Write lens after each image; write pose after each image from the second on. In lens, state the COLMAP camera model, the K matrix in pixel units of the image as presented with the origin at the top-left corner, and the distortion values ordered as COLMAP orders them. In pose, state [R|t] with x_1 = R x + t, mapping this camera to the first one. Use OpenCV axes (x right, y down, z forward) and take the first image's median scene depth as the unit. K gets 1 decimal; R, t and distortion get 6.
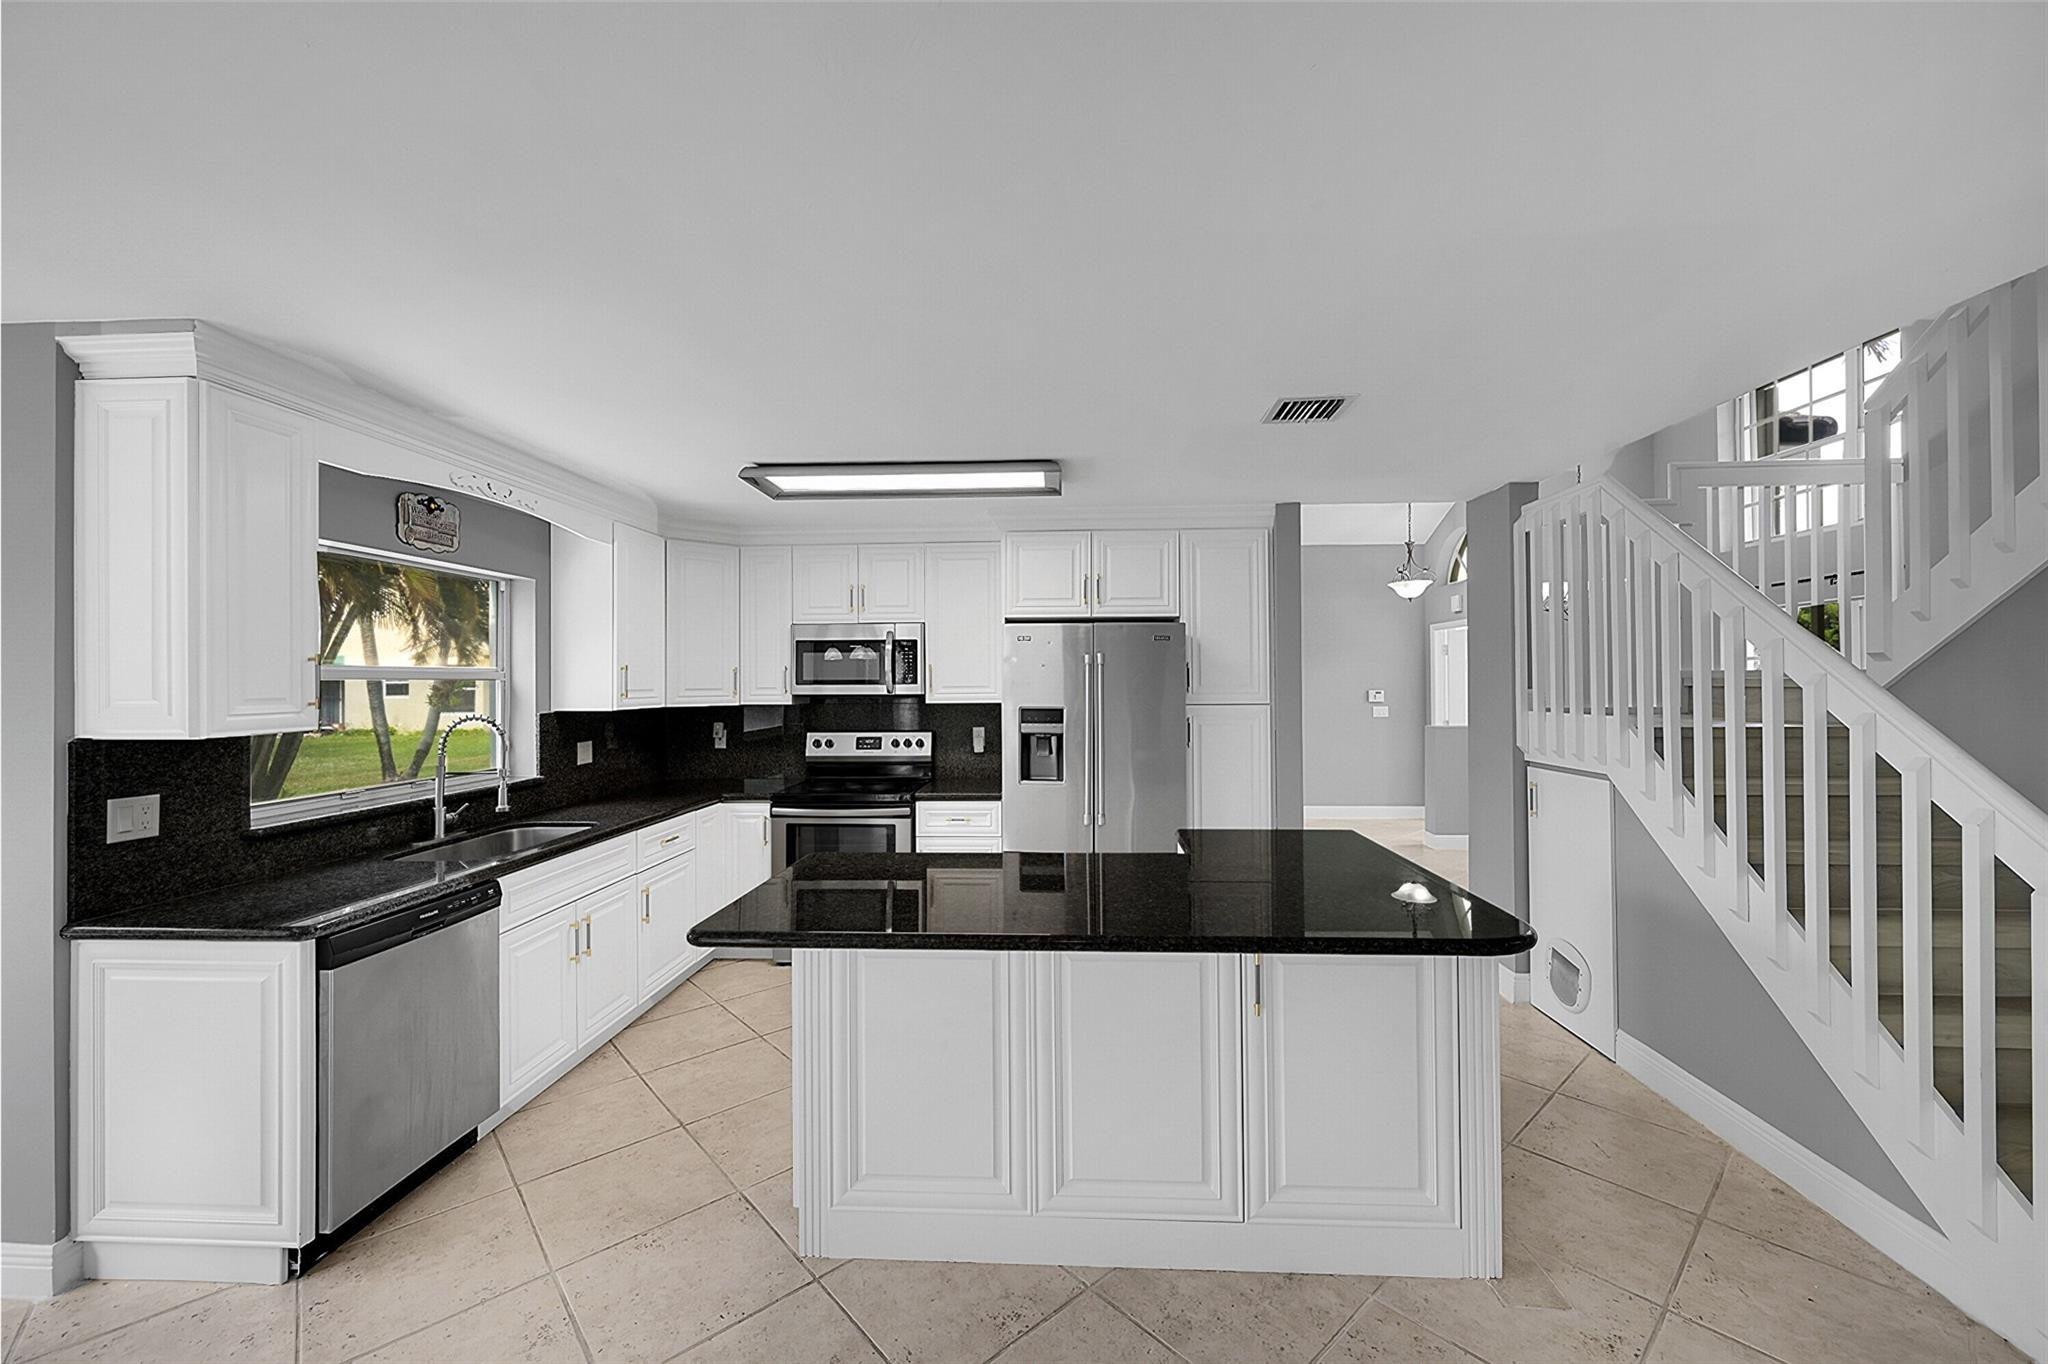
lens RADIAL K [[803.2, 0, 1031.6], [0, 803.2, 677.9], [0, 0, 1]] dist [-0.000779, 0.000013]
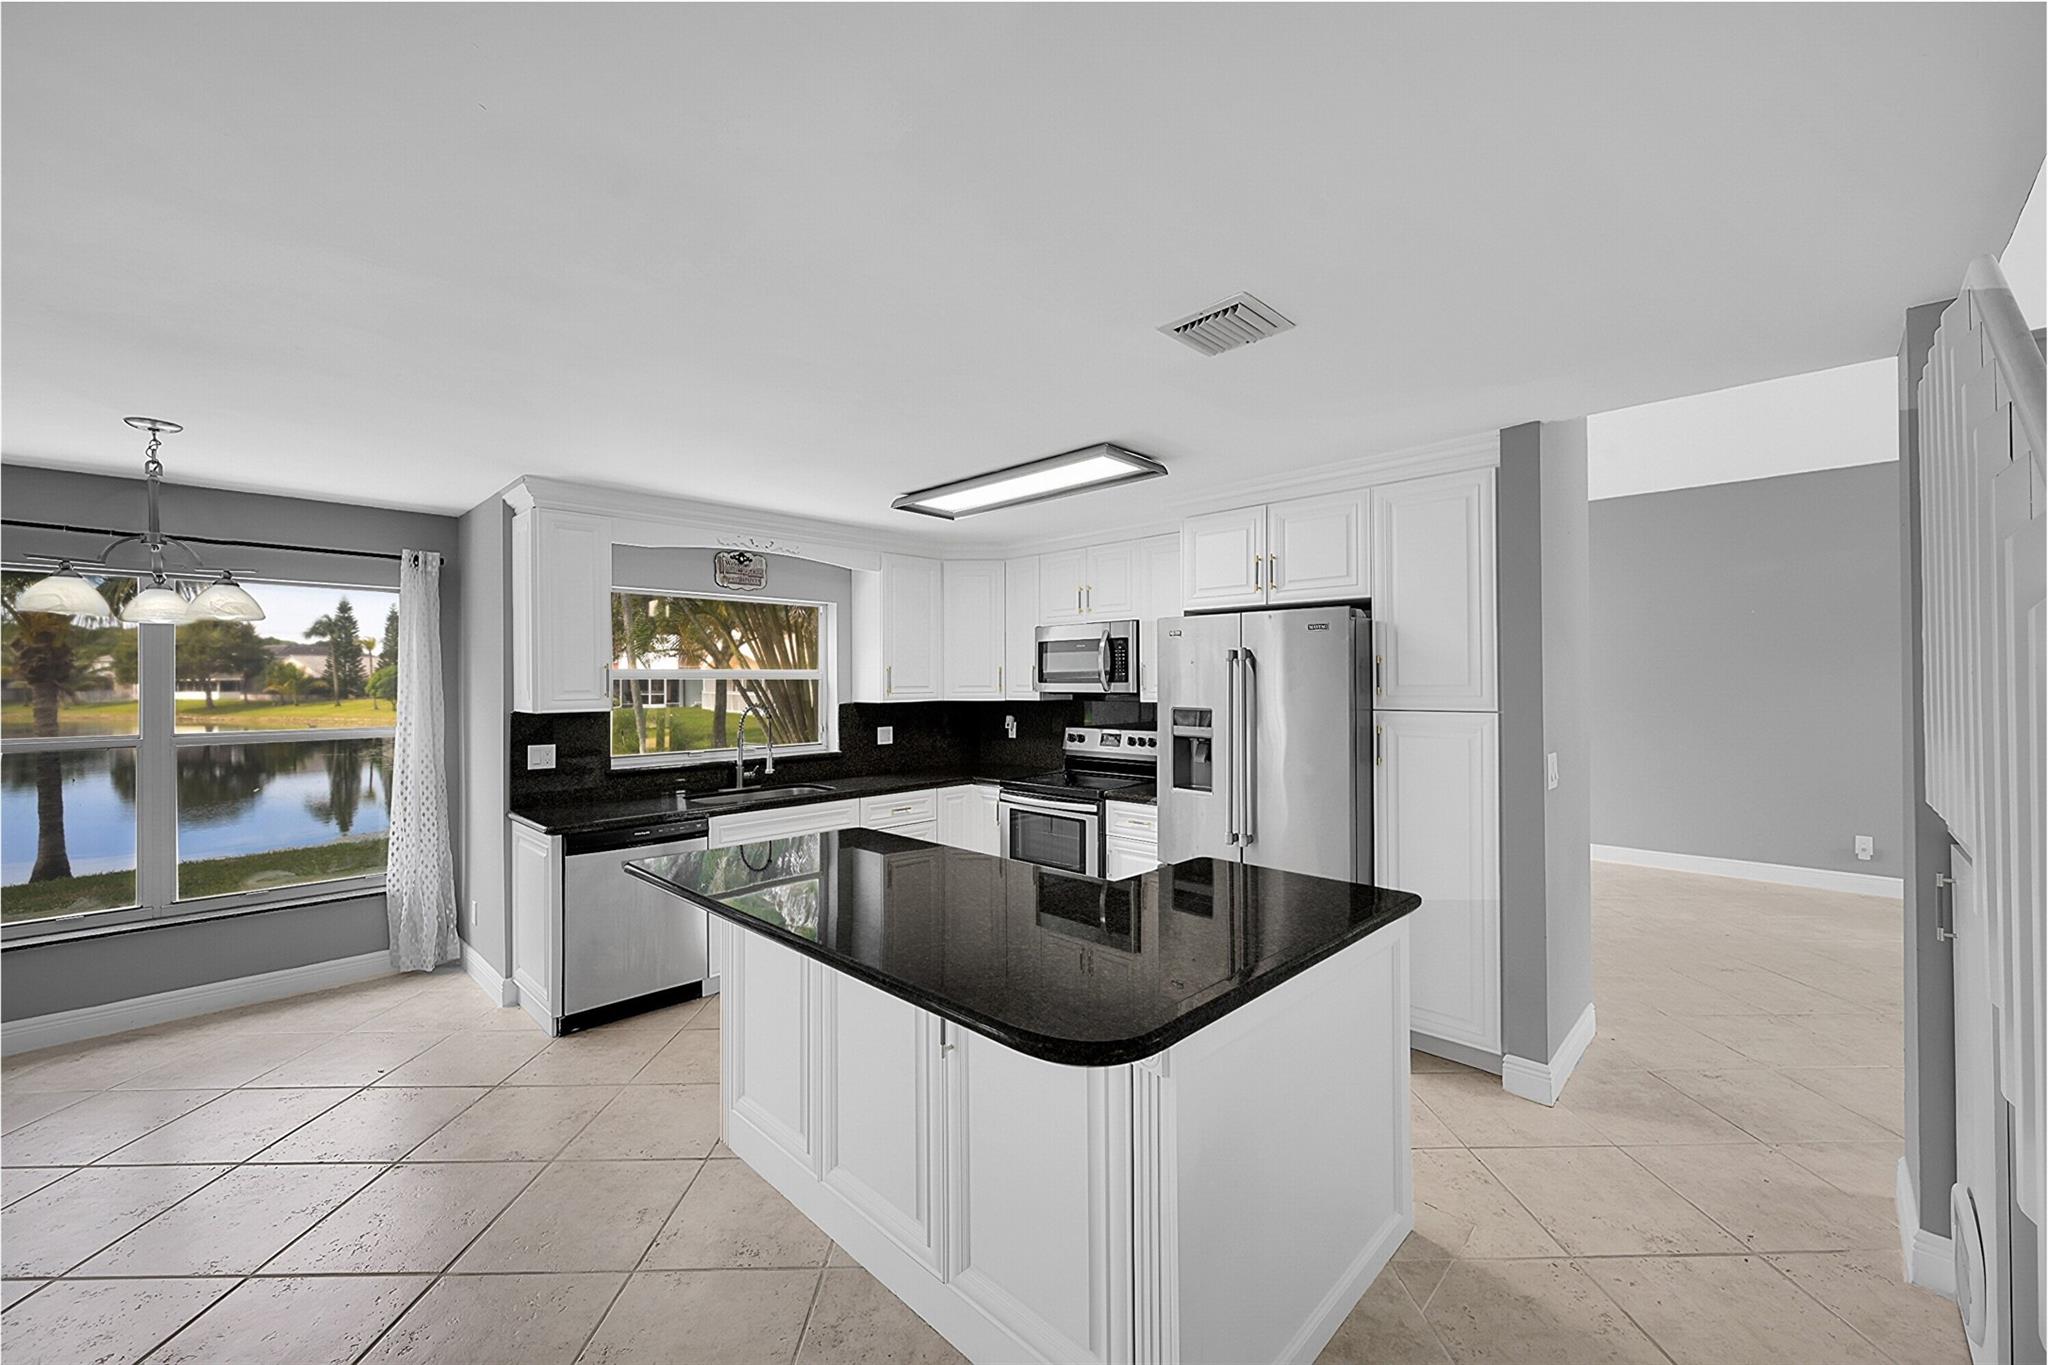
lens RADIAL K [[803.2, 0, 1031.6], [0, 803.2, 678.4], [0, 0, 1]] dist [-0.000779, 0.000013]
pose [[0.754193, -0.000491, -0.656652, 0.470641], [0.003835, 0.999986, 0.003657, -0.001345], [0.656641, -0.005276, 0.754185, 0.197163]]
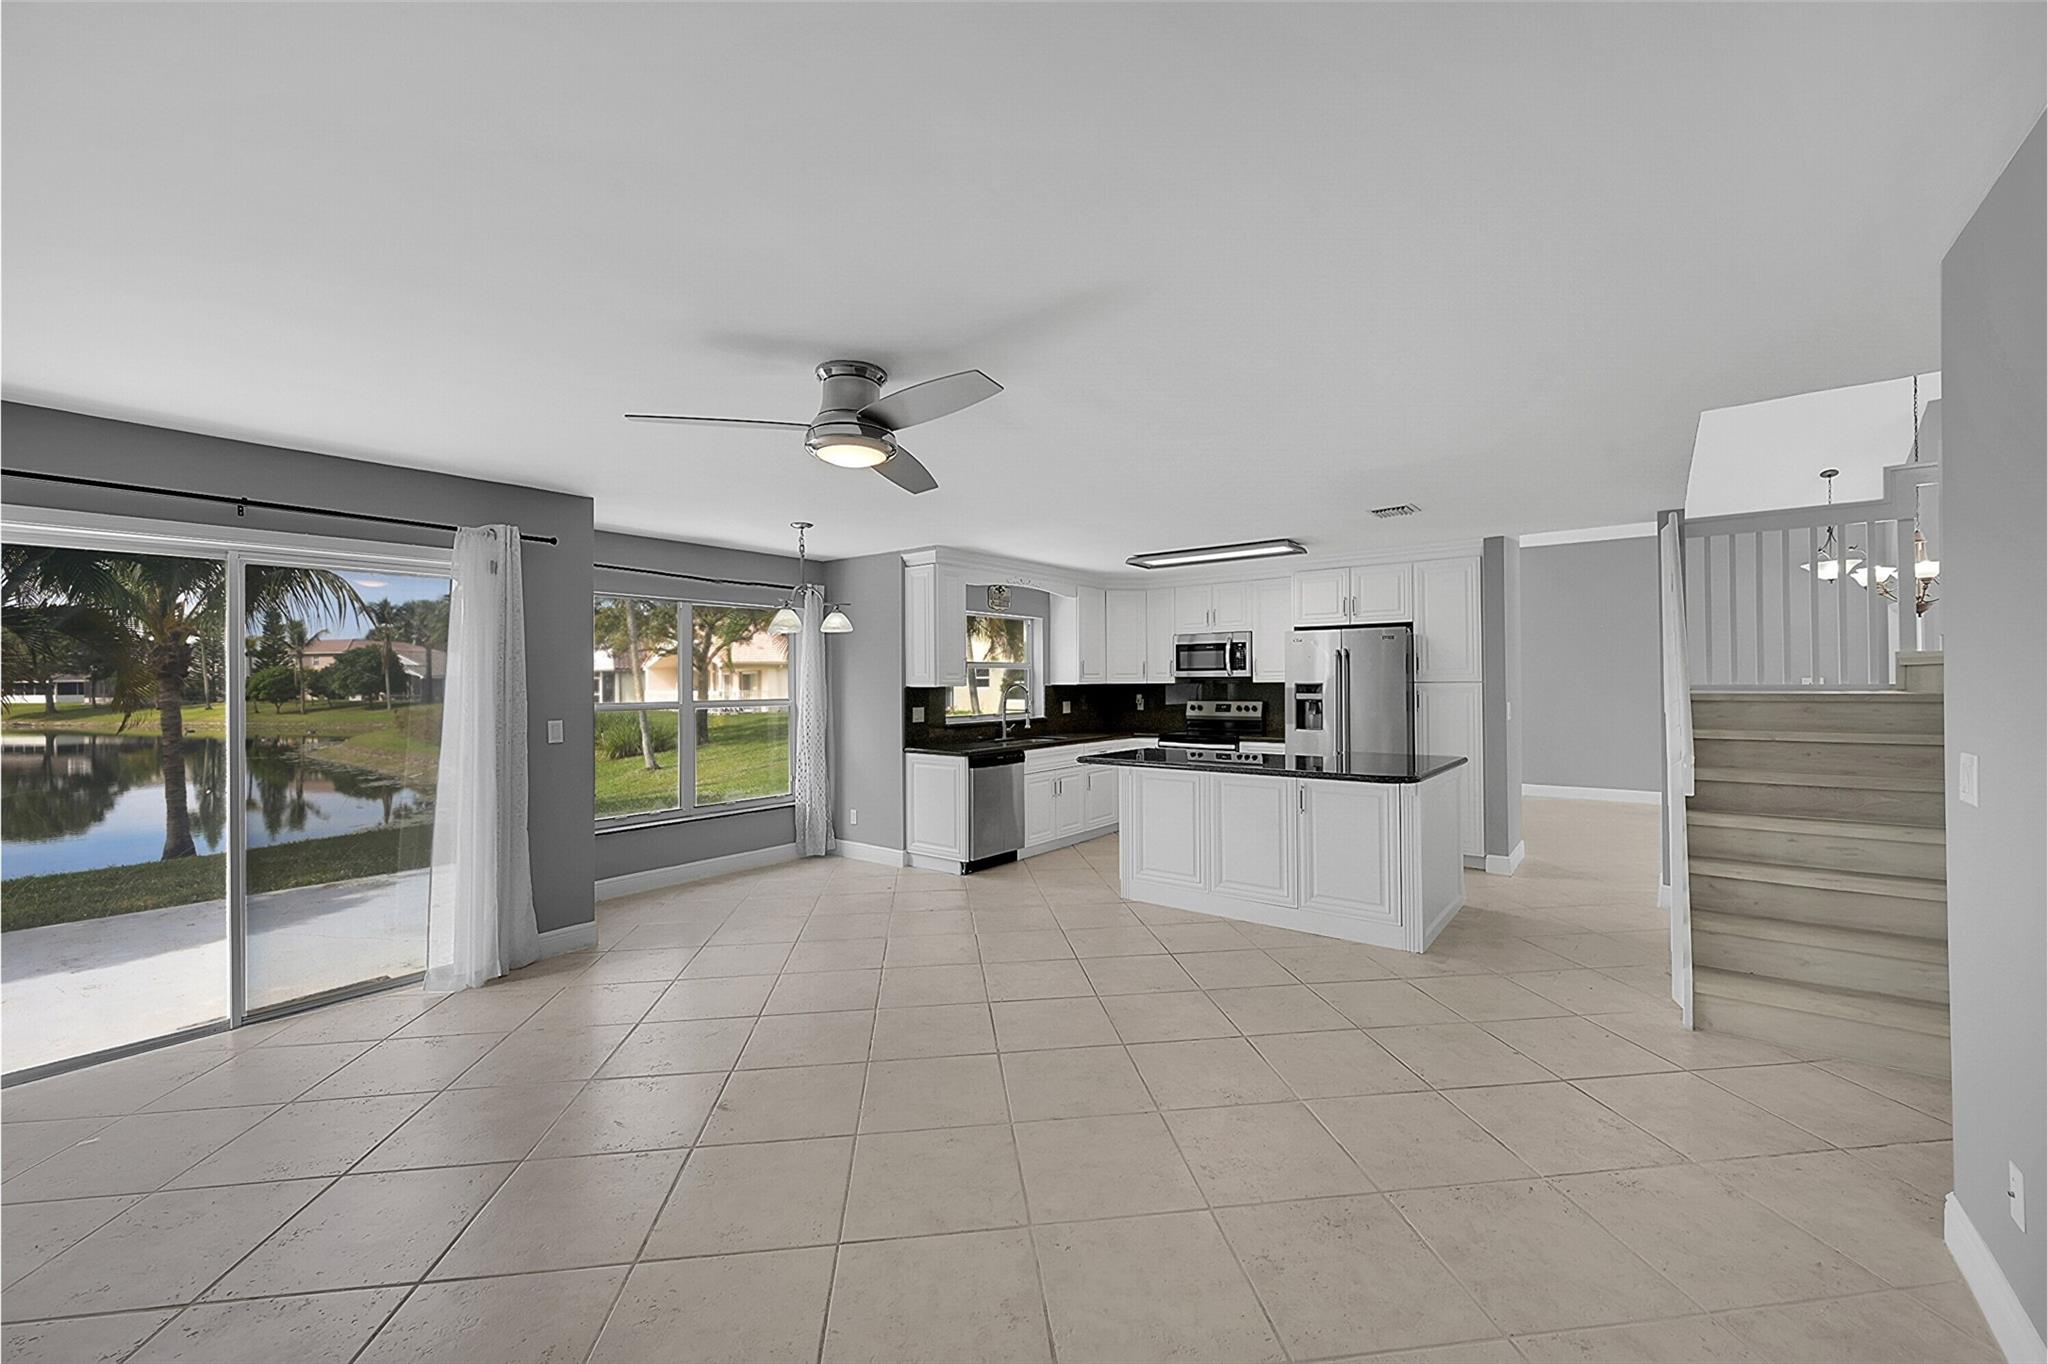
lens RADIAL K [[803.2, 0, 1031.6], [0, 803.2, 677.9], [0, 0, 1]] dist [-0.000779, 0.000013]
pose [[0.821835, -0.002873, -0.569719, 0.466016], [0.005152, 0.999984, 0.002390, 0.019522], [0.569703, -0.004899, 0.821836, -0.616821]]
